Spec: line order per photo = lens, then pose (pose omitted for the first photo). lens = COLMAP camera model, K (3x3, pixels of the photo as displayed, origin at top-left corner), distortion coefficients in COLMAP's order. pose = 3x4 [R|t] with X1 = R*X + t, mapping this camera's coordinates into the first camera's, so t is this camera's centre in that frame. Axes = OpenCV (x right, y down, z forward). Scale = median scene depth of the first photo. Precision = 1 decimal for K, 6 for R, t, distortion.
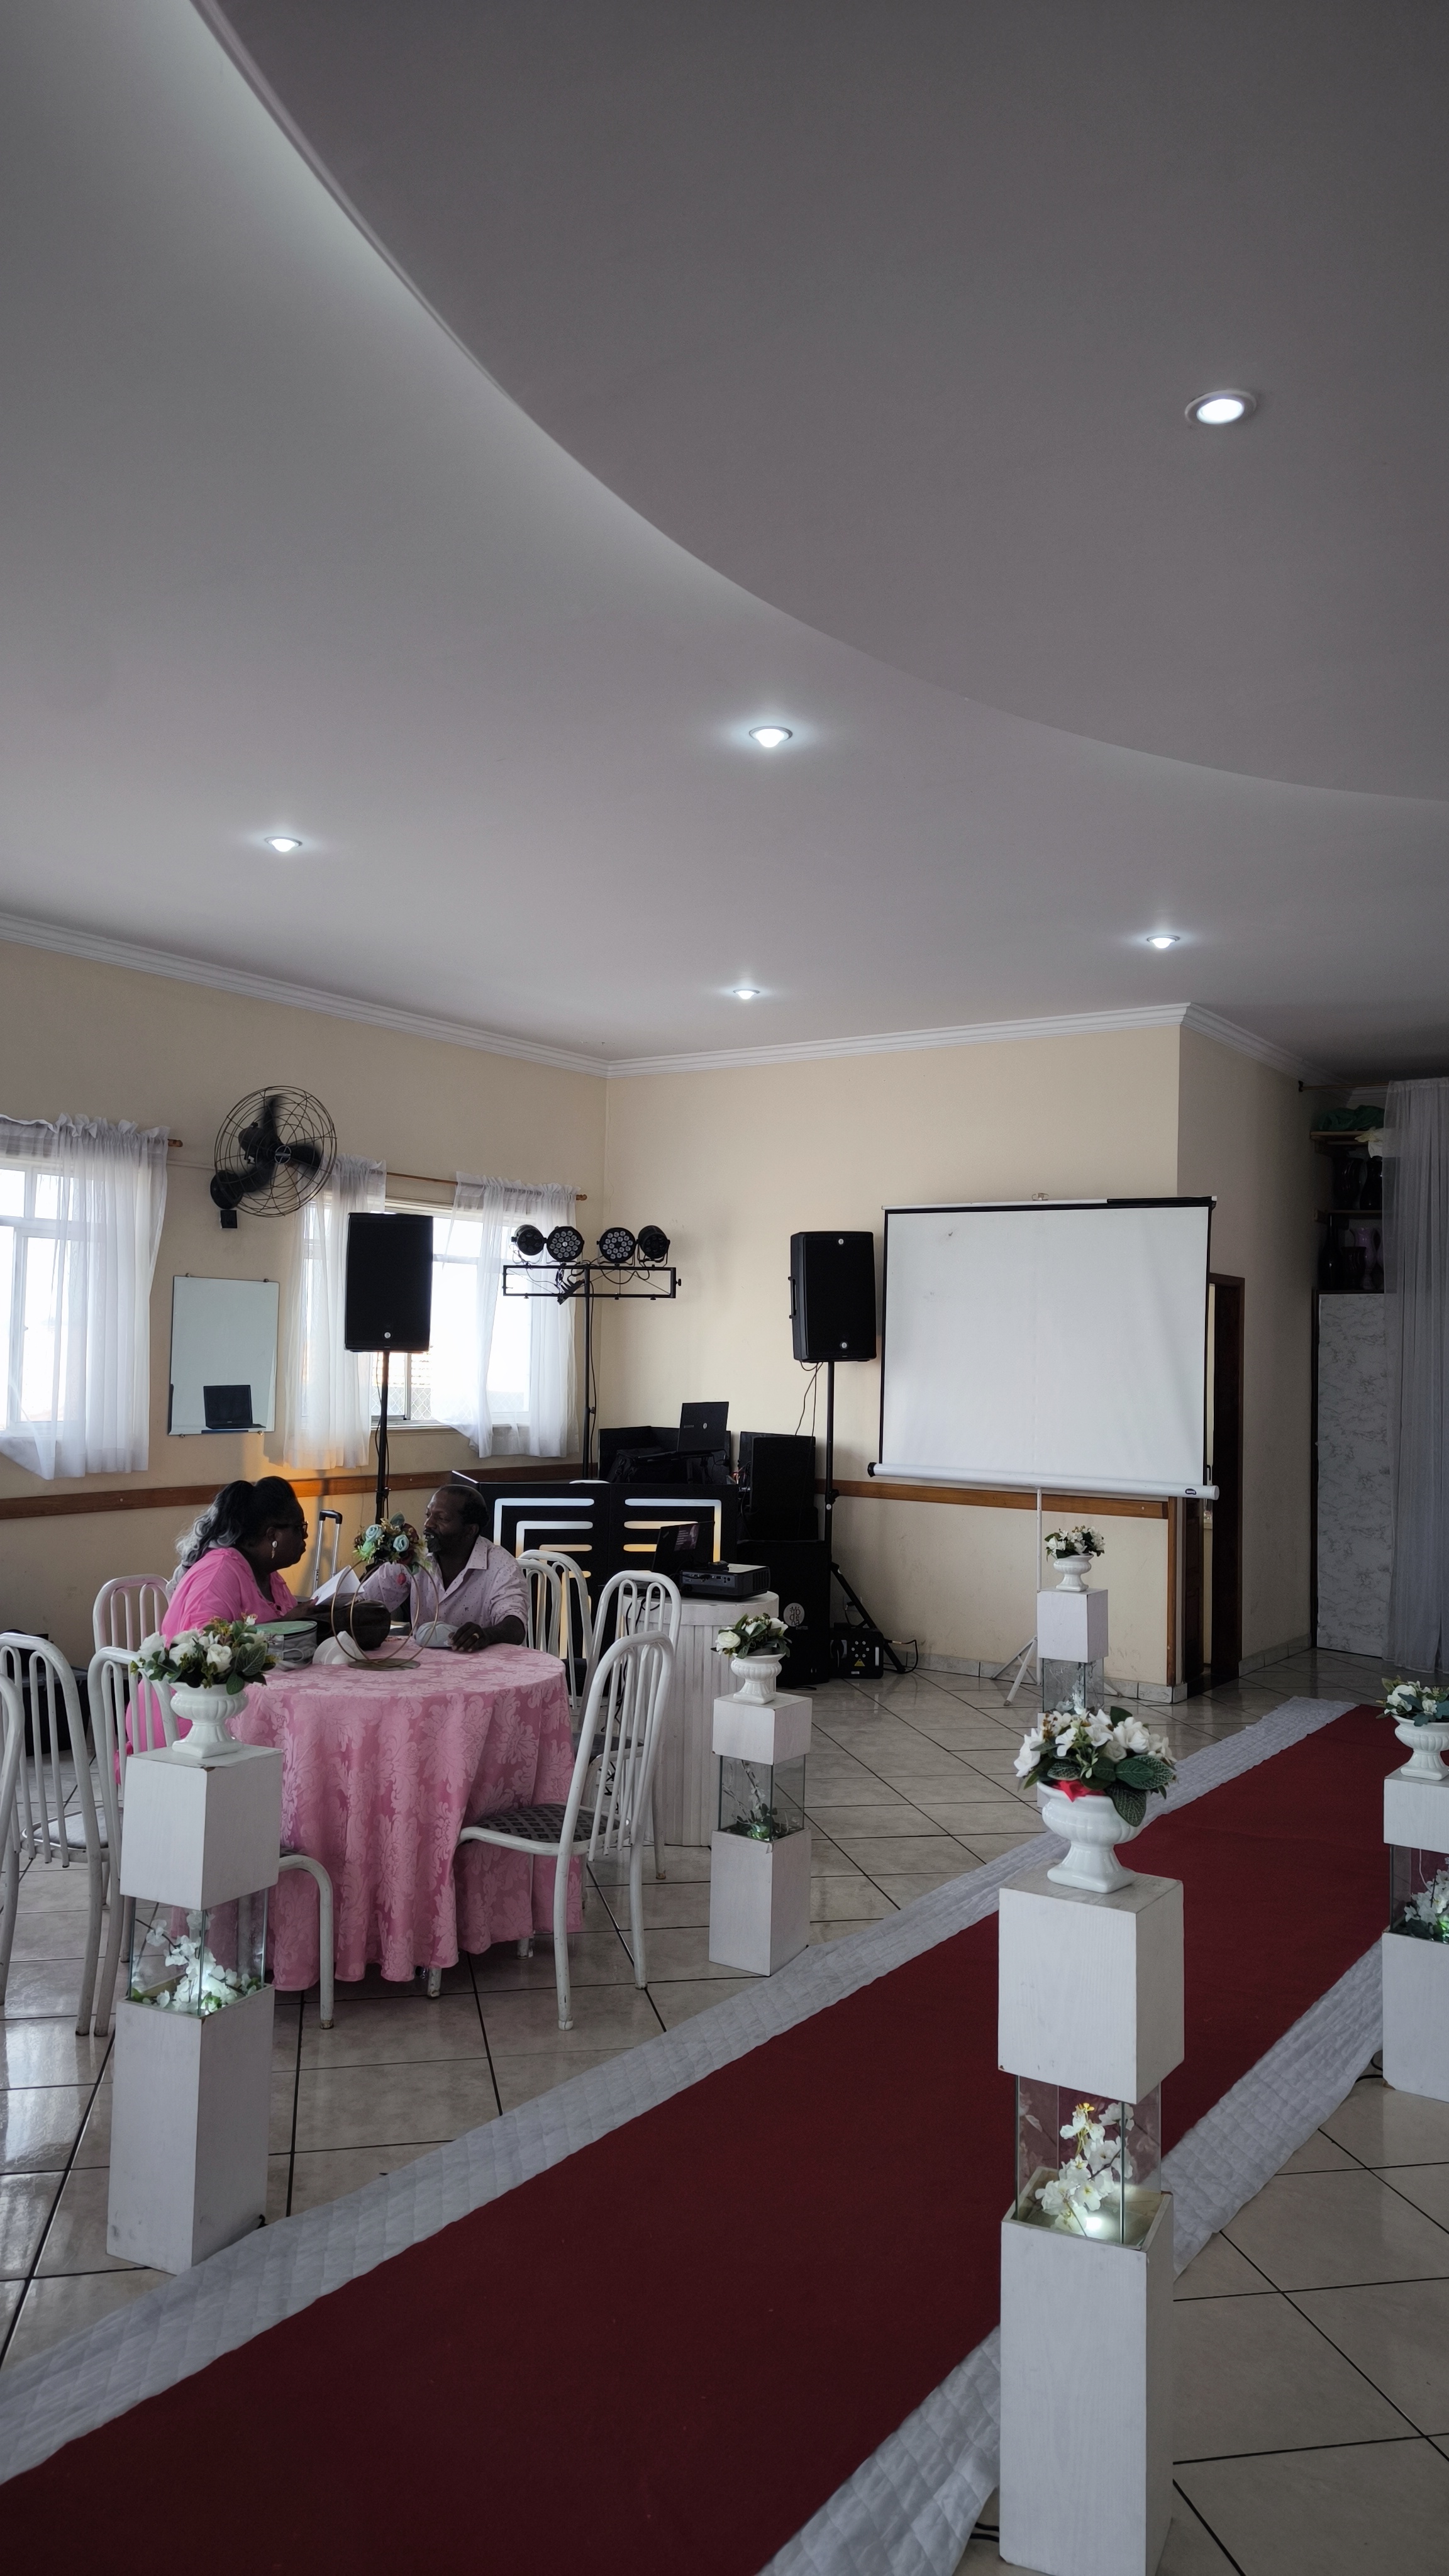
lens RADIAL K [[1805.6, 0, 703.7], [0, 1805.6, 1287.9], [0, 0, 1]] dist [0.057963, -0.031953]
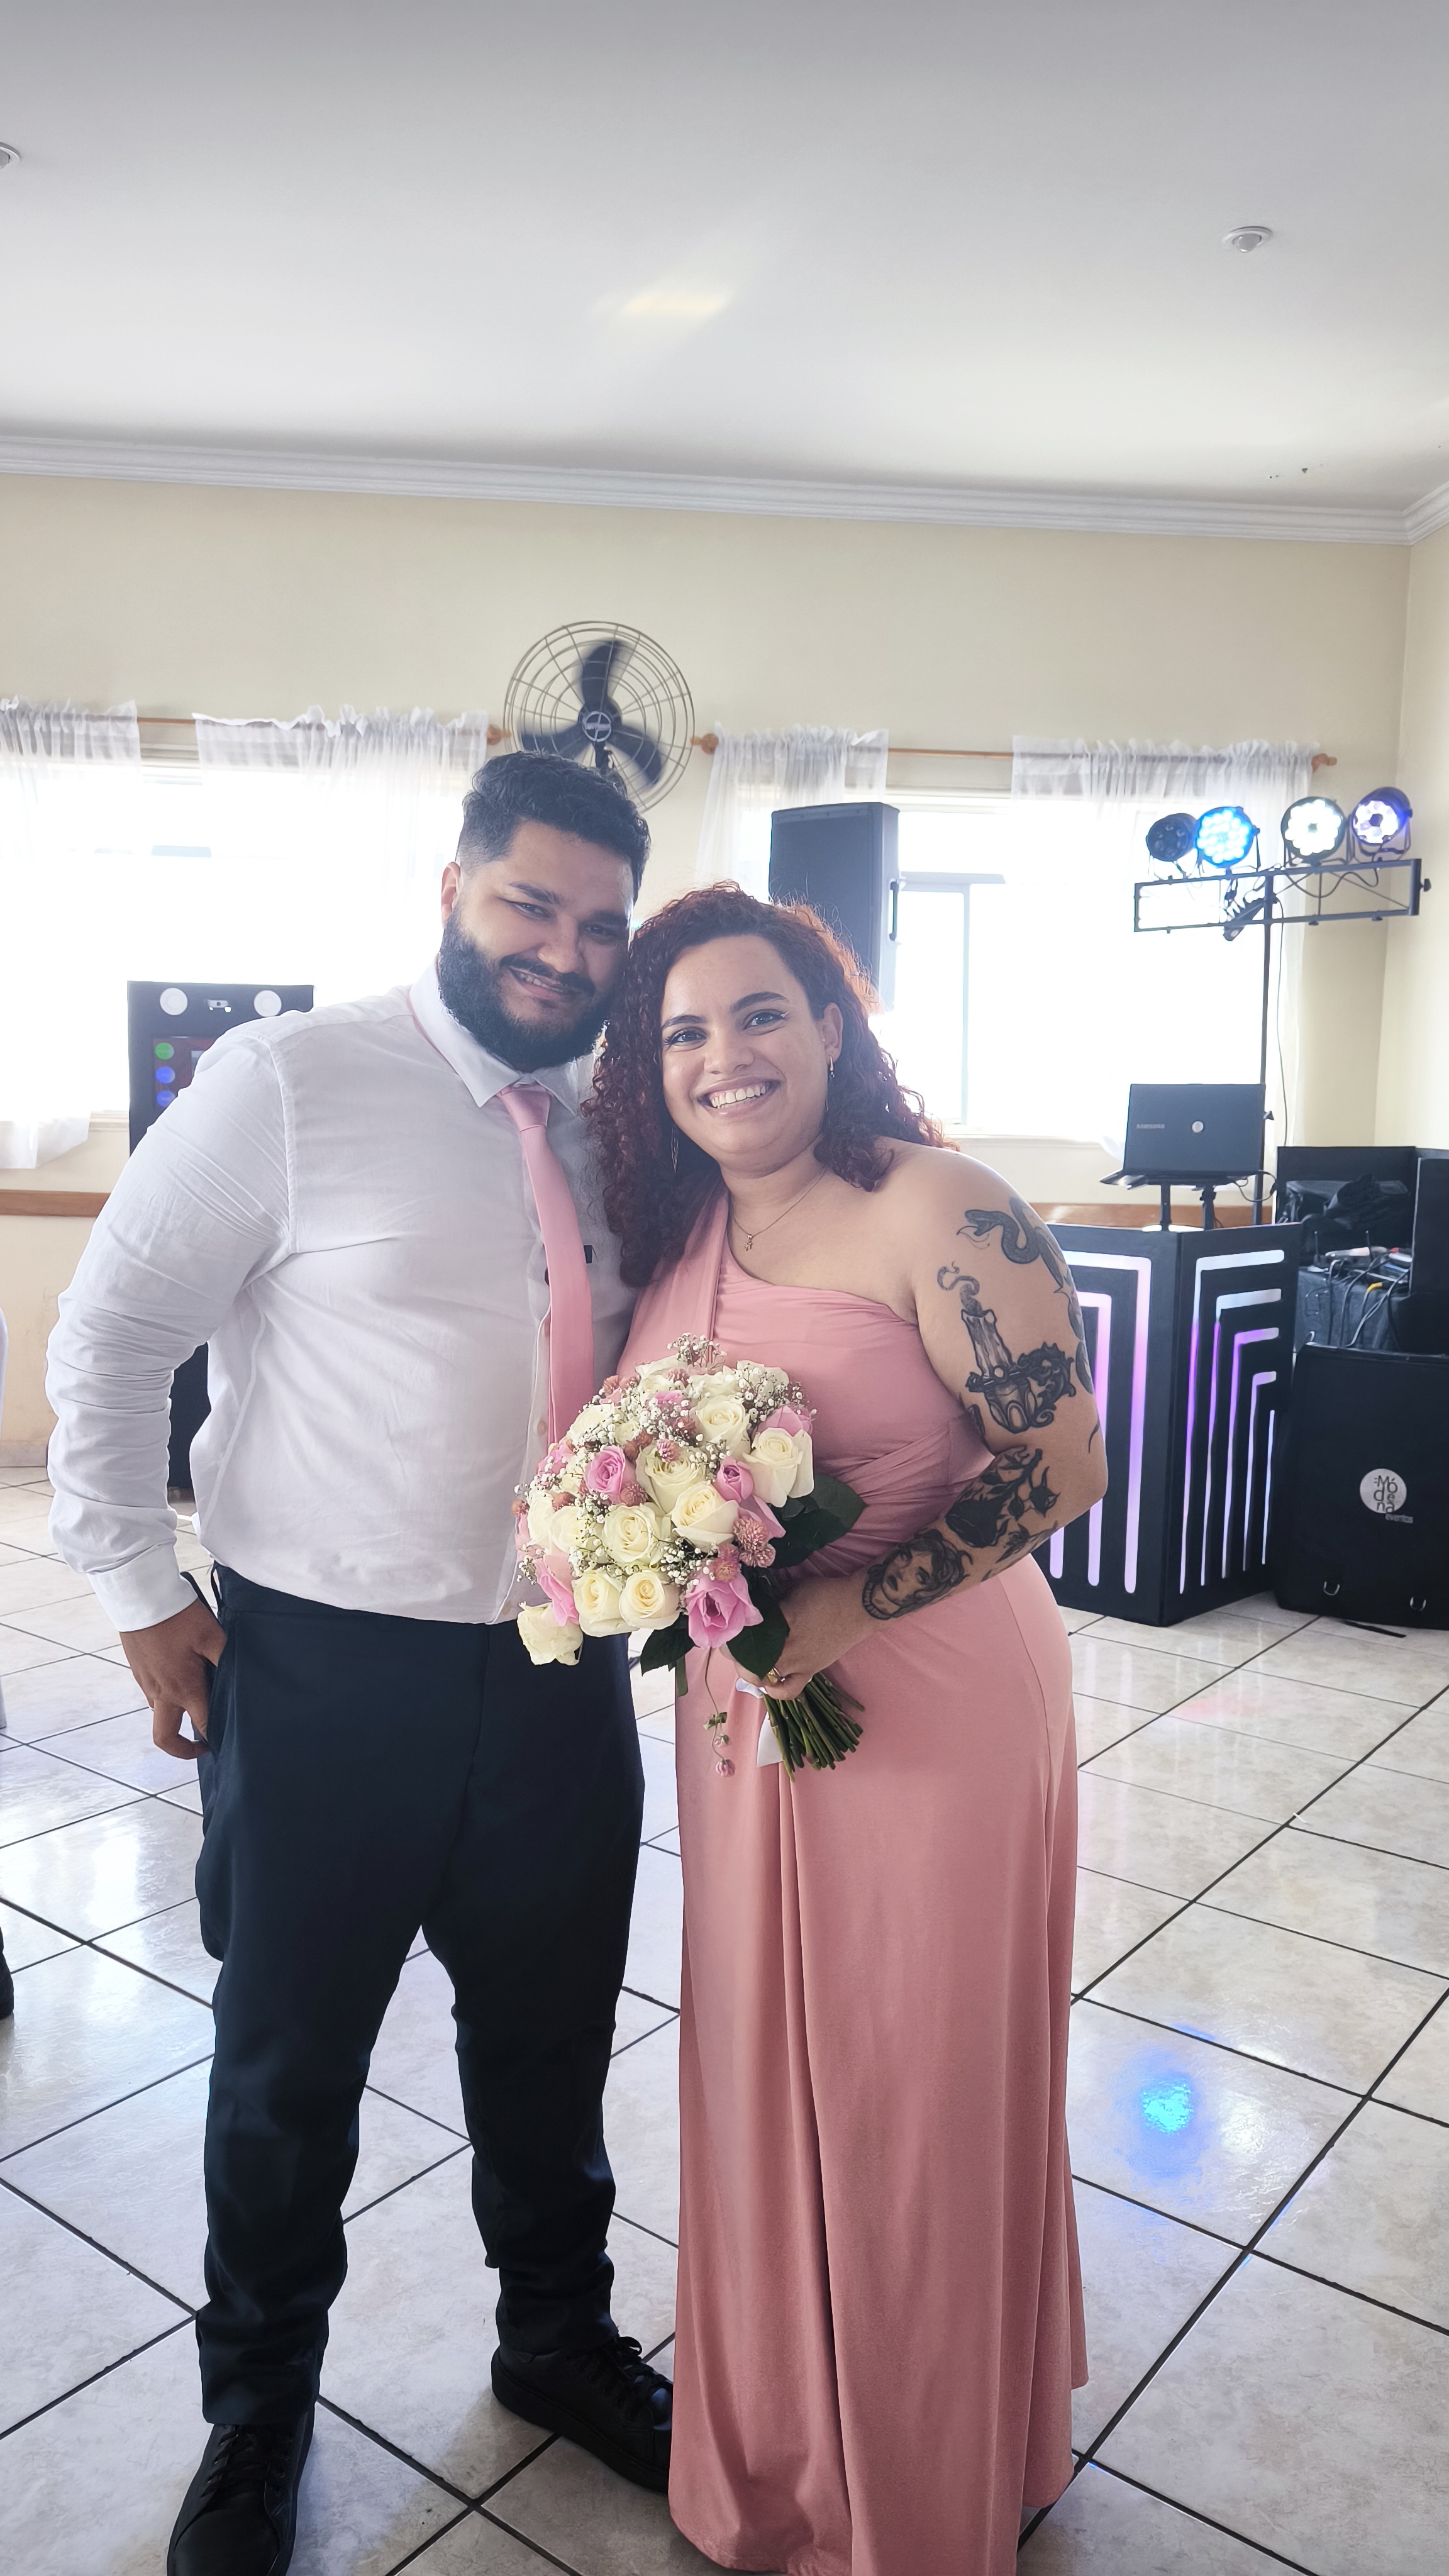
lens RADIAL K [[1805.6, 0, 708.8], [0, 1805.6, 1279.5], [0, 0, 1]] dist [0.057963, -0.031953]
pose [[0.654770, 0.068906, -0.752680, 0.295267], [0.025822, 0.993215, 0.113390, 0.052276], [0.755387, -0.093680, 0.648548, 0.488765]]
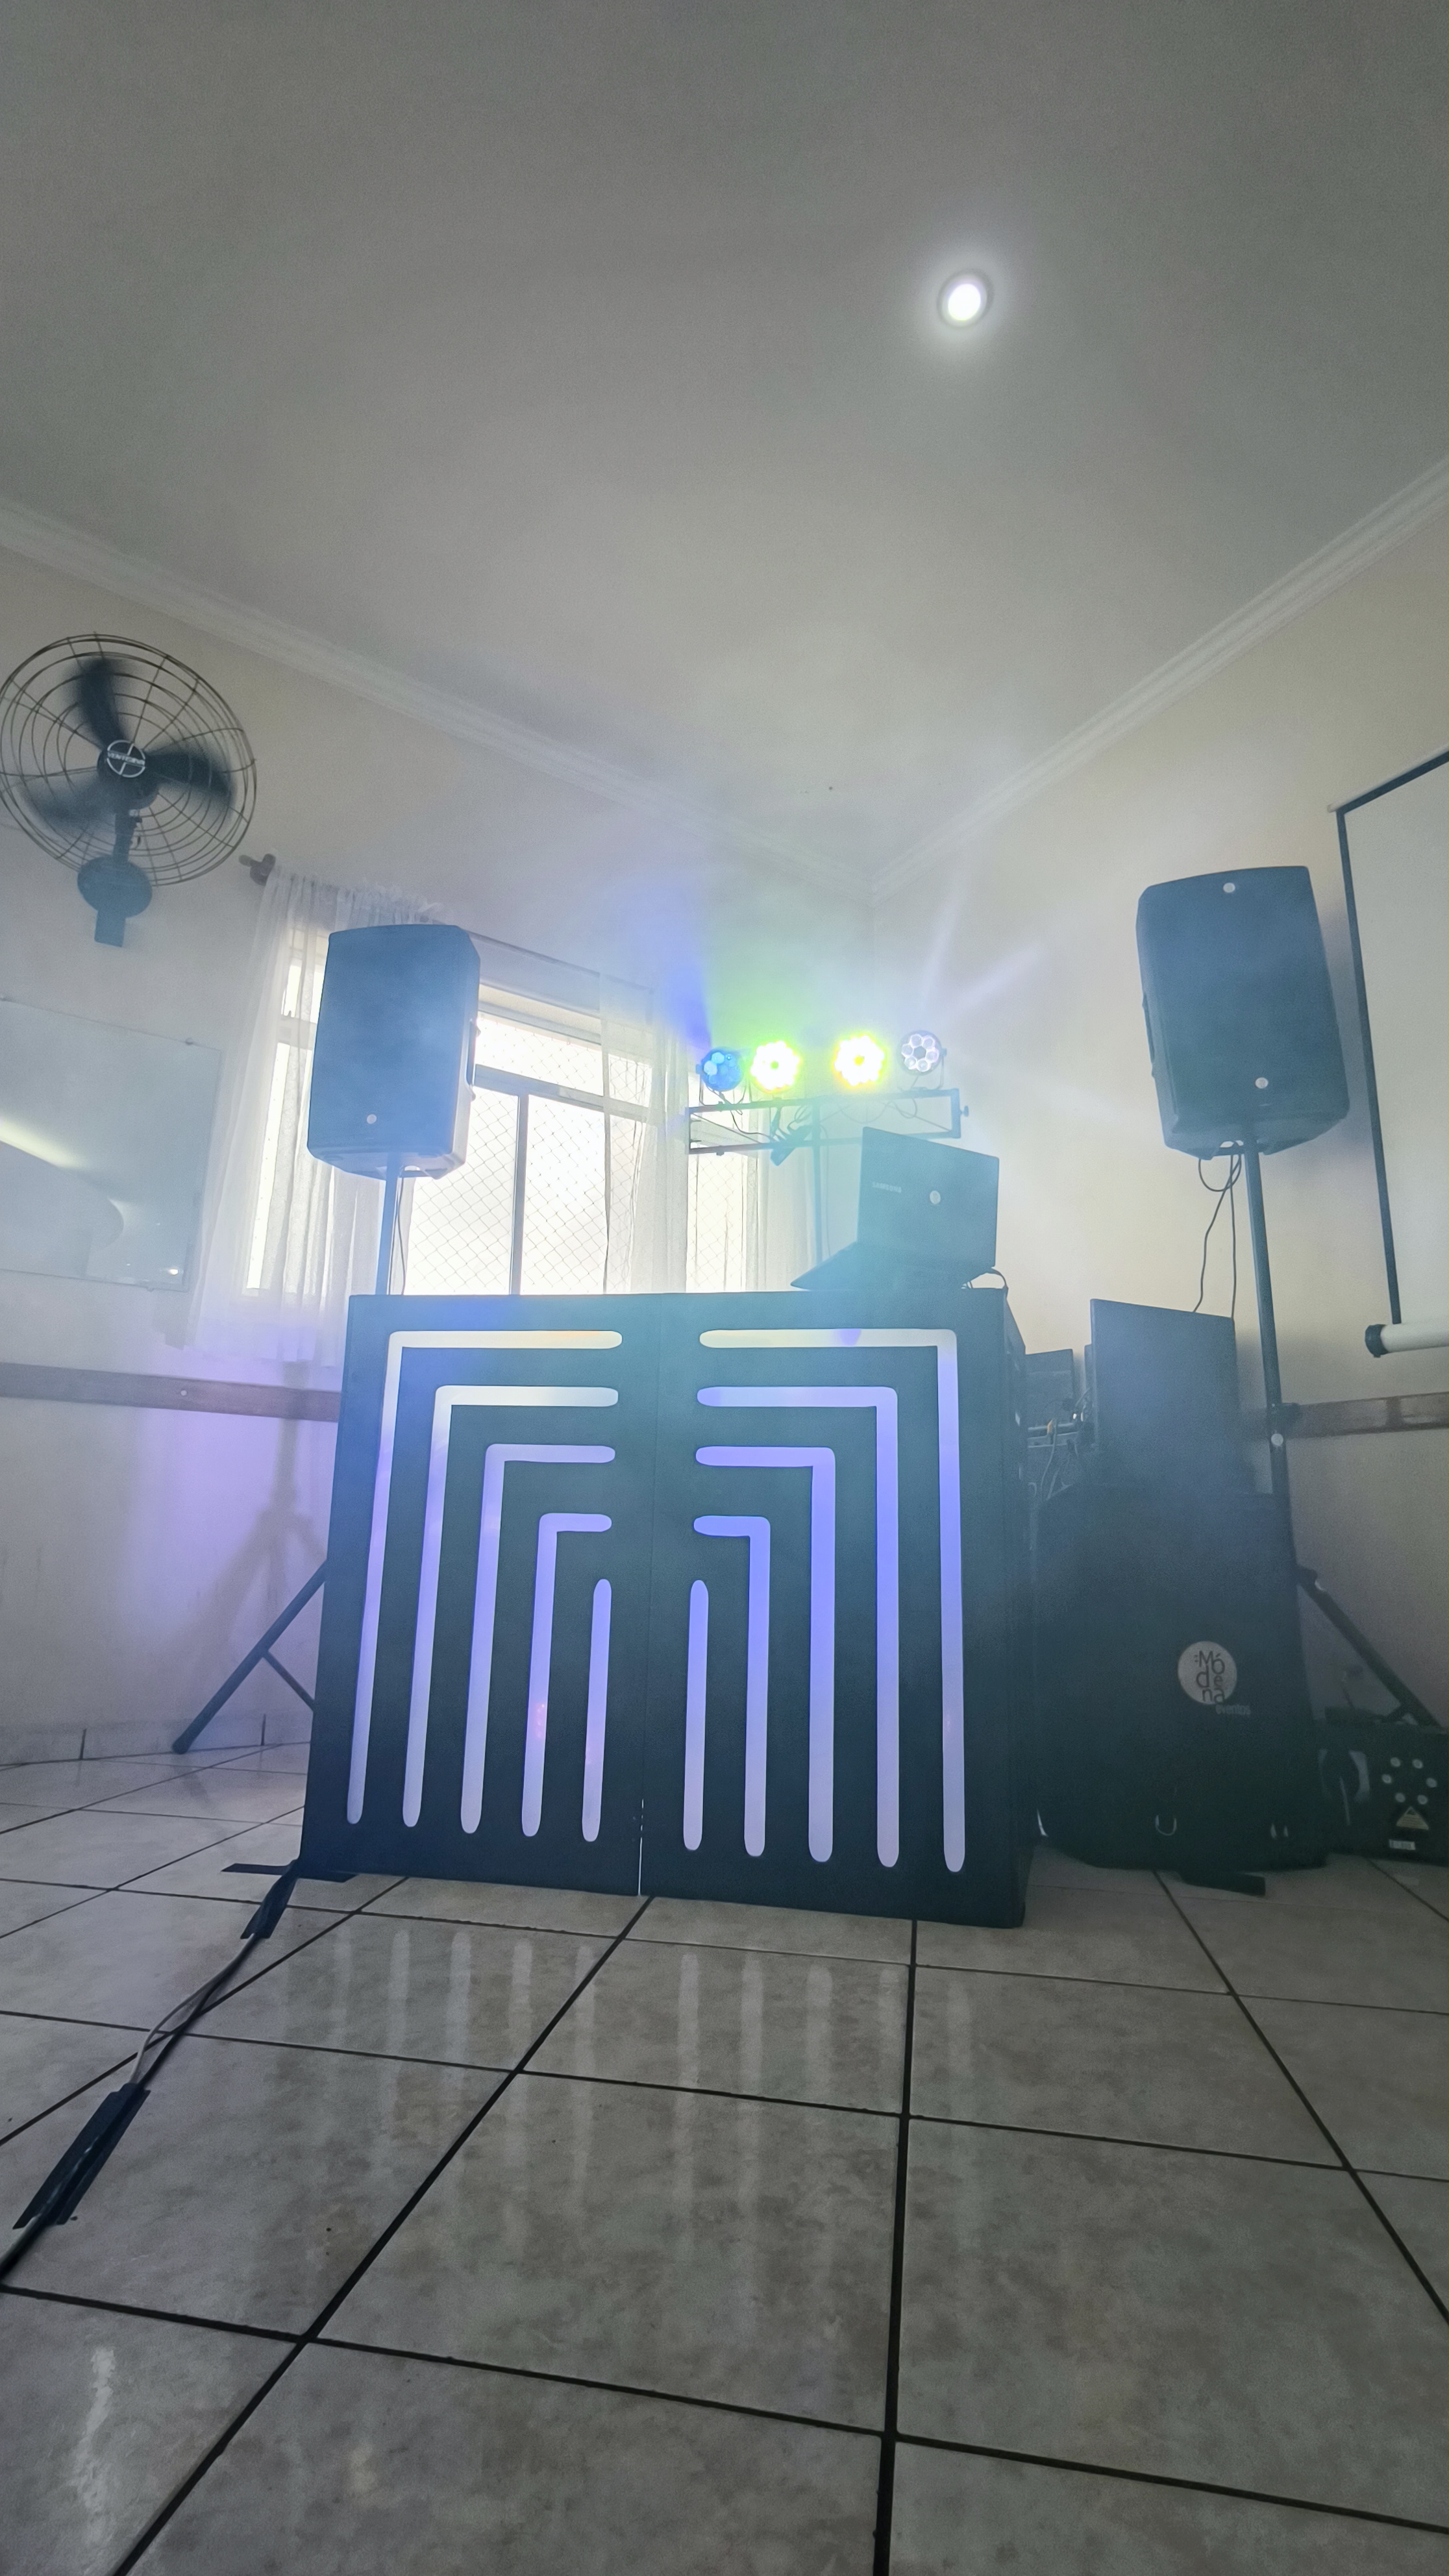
lens RADIAL K [[1105.1, 0, 722.2], [0, 1105.1, 1277.4], [0, 0, 1]] dist [-0.016806, 0.004053]
pose [[0.929902, -0.082710, -0.358387, 0.042109], [0.009574, 0.979501, -0.201210, 0.135549], [0.367682, 0.183675, 0.911632, 0.688962]]
